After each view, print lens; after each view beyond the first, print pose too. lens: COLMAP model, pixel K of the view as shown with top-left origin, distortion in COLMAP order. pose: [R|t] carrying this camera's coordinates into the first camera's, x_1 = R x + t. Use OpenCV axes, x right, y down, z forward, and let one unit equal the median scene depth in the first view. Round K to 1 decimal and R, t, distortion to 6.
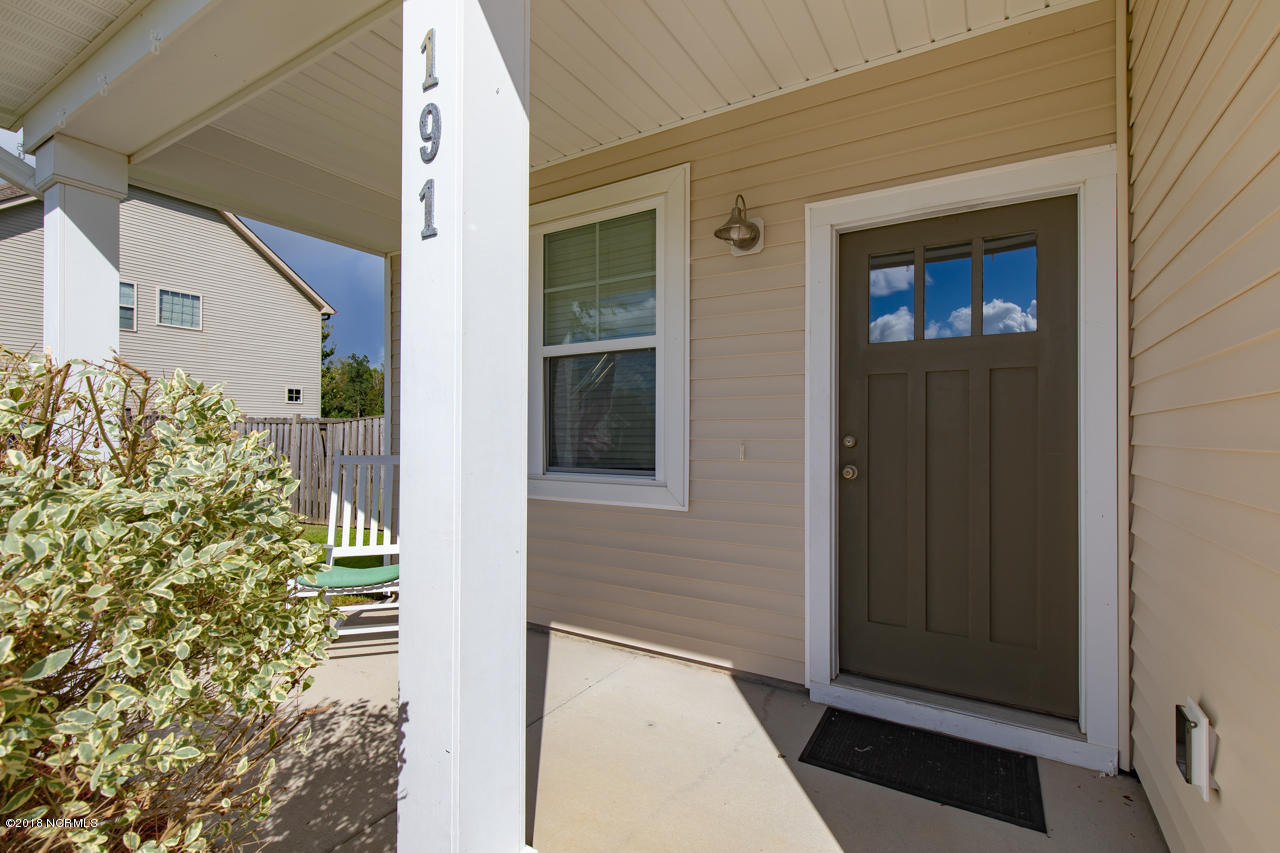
lens RADIAL K [[579.7, 0, 643.7], [0, 579.7, 430.2], [0, 0, 1]] dist [-0.000062, -0.000383]
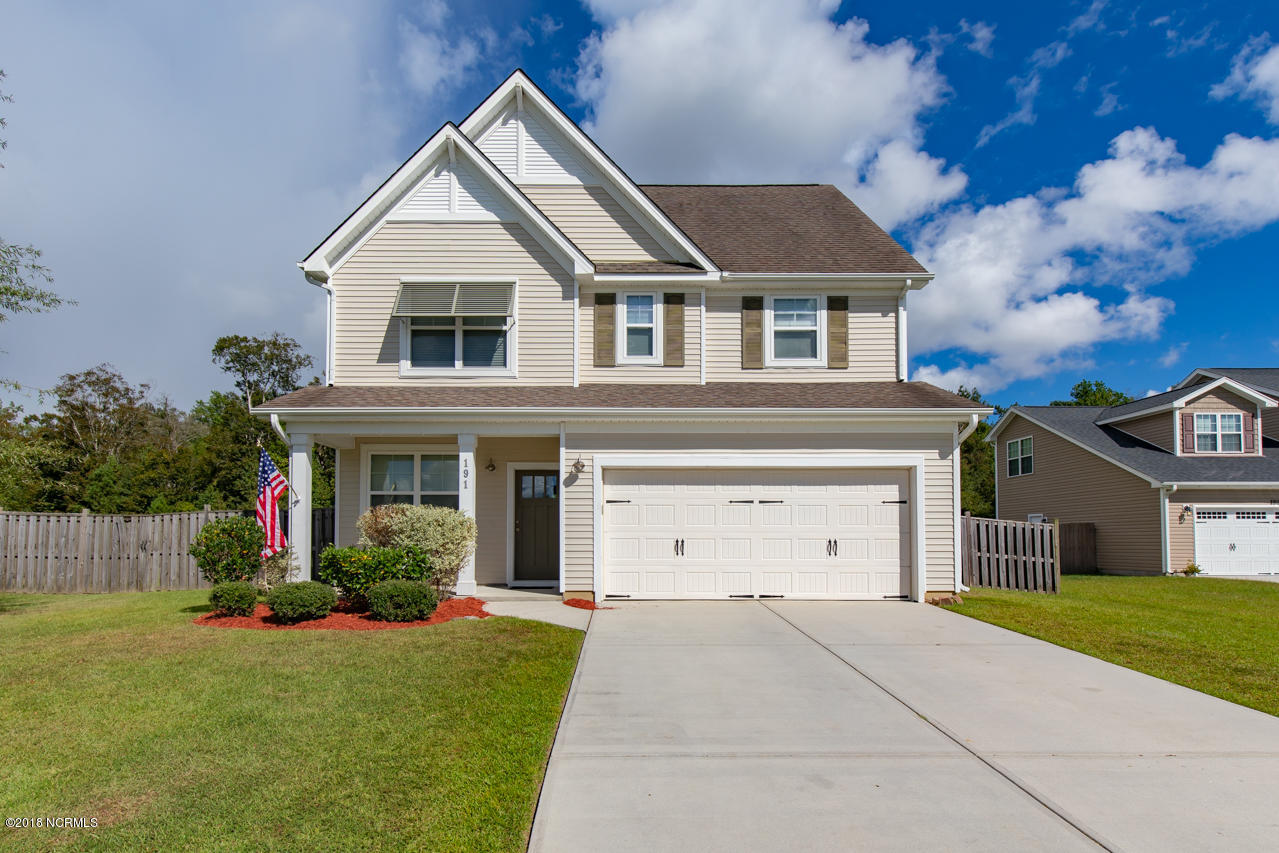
lens RADIAL K [[657.3, 0, 626.7], [0, 657.3, 517.0], [0, 0, 1]] dist [0.002658, -0.000850]
pose [[0.850195, 0.011676, 0.526338, -1.098721], [0.001493, 0.999697, -0.024589, 0.078629], [-0.526465, 0.021691, 0.849920, -2.567263]]
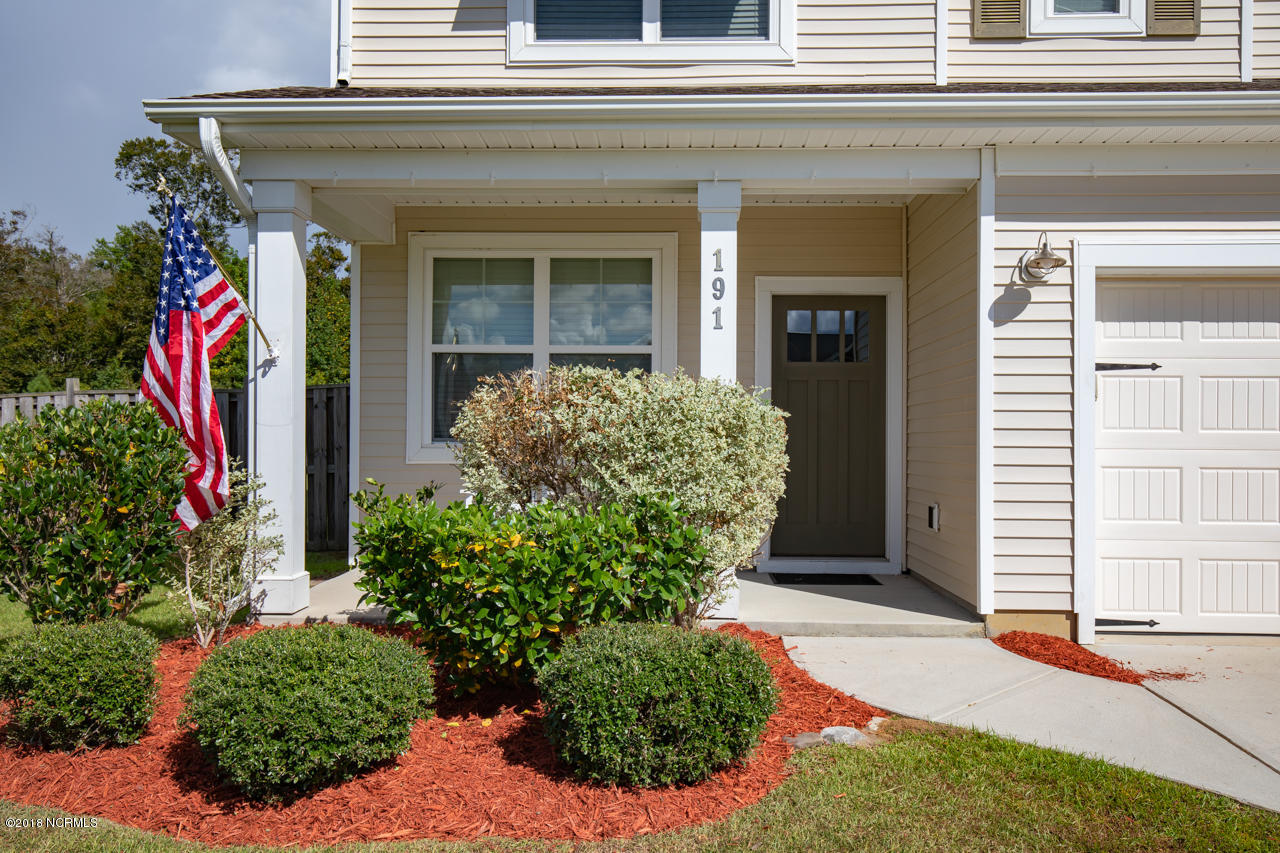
lens RADIAL K [[932.6, 0, 665.3], [0, 932.6, 430.6], [0, 0, 1]] dist [0.008123, 0.003601]
pose [[0.868554, 0.004361, 0.495575, -1.002727], [-0.004587, 0.999989, -0.000760, 0.046533], [-0.495573, -0.001613, 0.868565, -0.946878]]
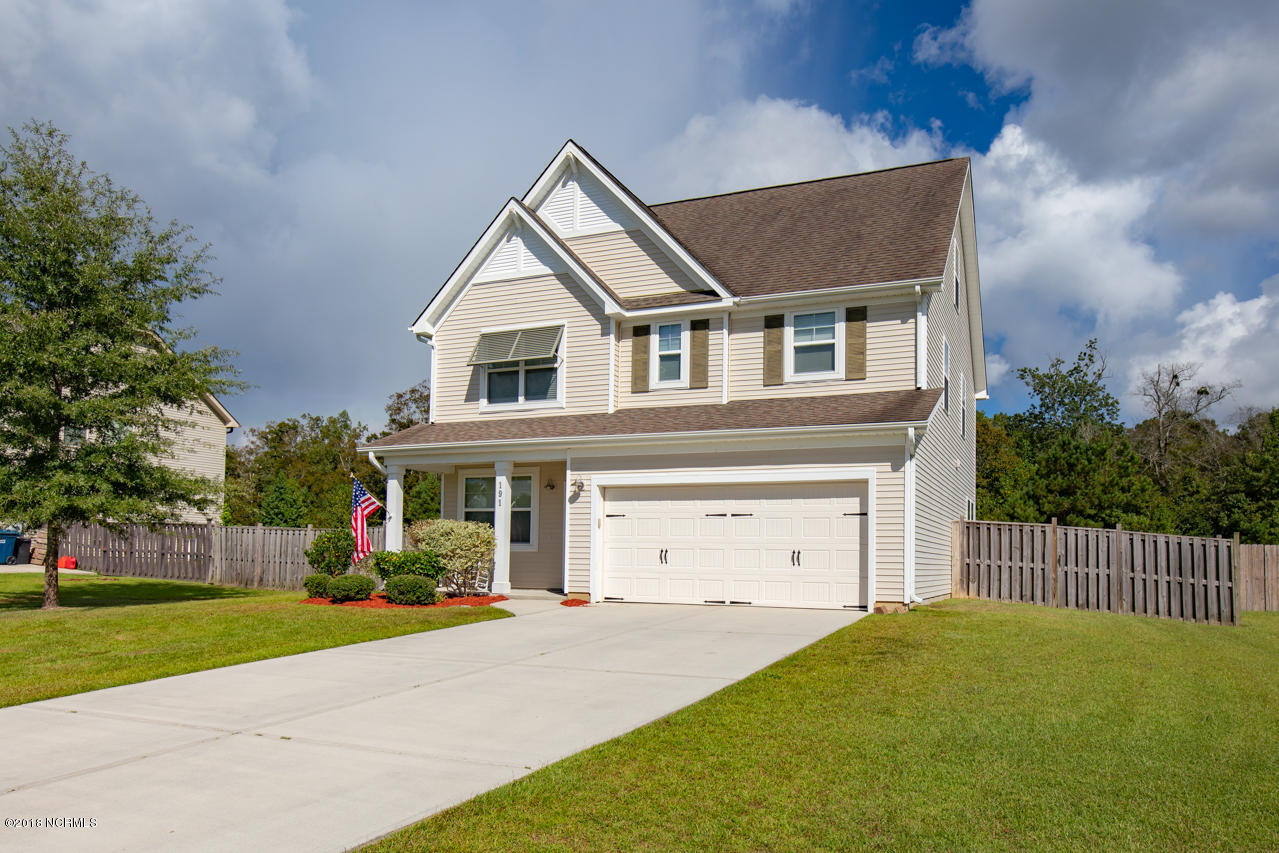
lens RADIAL K [[856.3, 0, 708.1], [0, 856.3, 530.1], [0, 0, 1]] dist [-0.032494, 0.000725]
pose [[0.984116, 0.013604, 0.177006, 0.162307], [-0.008433, 0.999516, -0.029933, 0.140206], [-0.177328, 0.027965, 0.983754, -4.518214]]
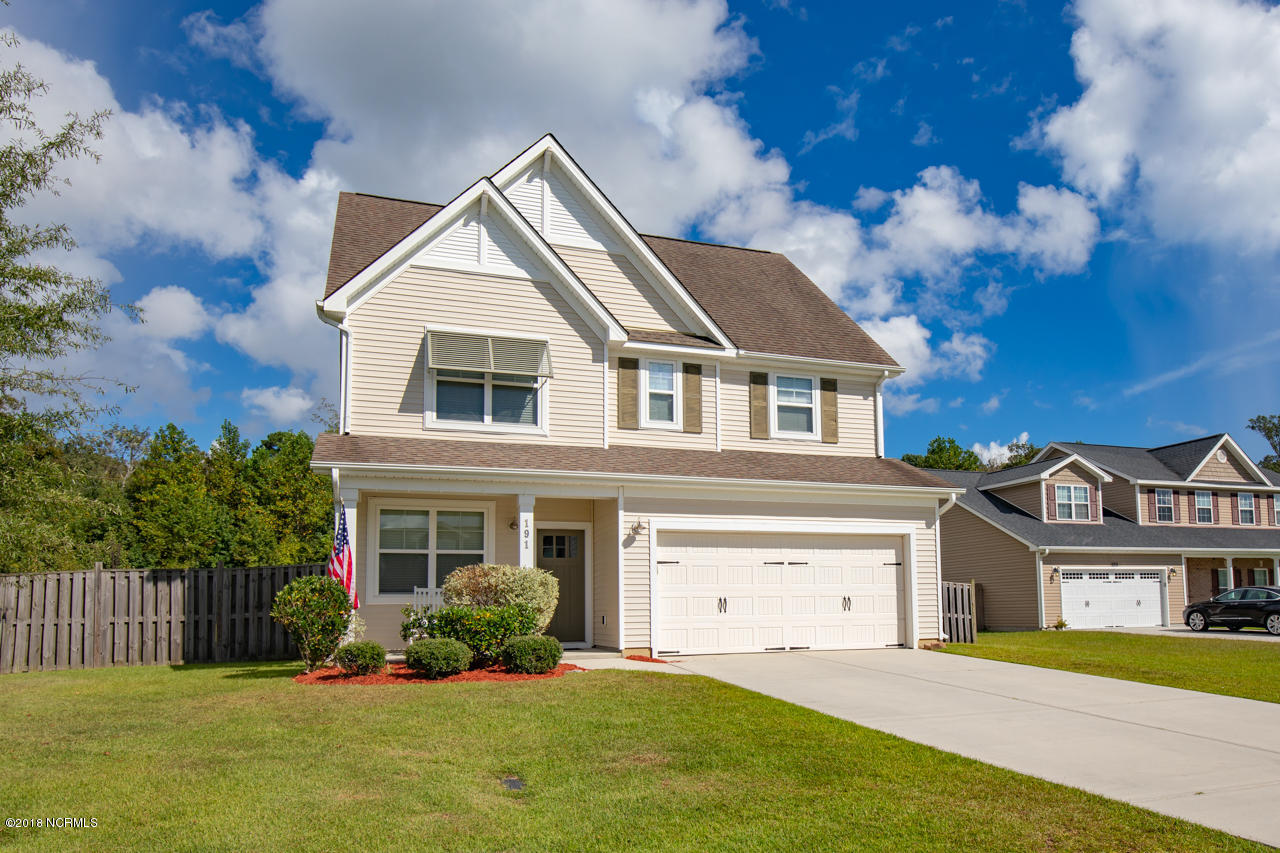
lens RADIAL K [[856.9, 0, 708.6], [0, 856.9, 530.1], [0, 0, 1]] dist [-0.032494, 0.000725]
pose [[0.610991, 0.056196, 0.789640, -2.744231], [0.012053, 0.996701, -0.080257, 0.114808], [-0.791545, 0.058554, 0.608299, -2.681341]]
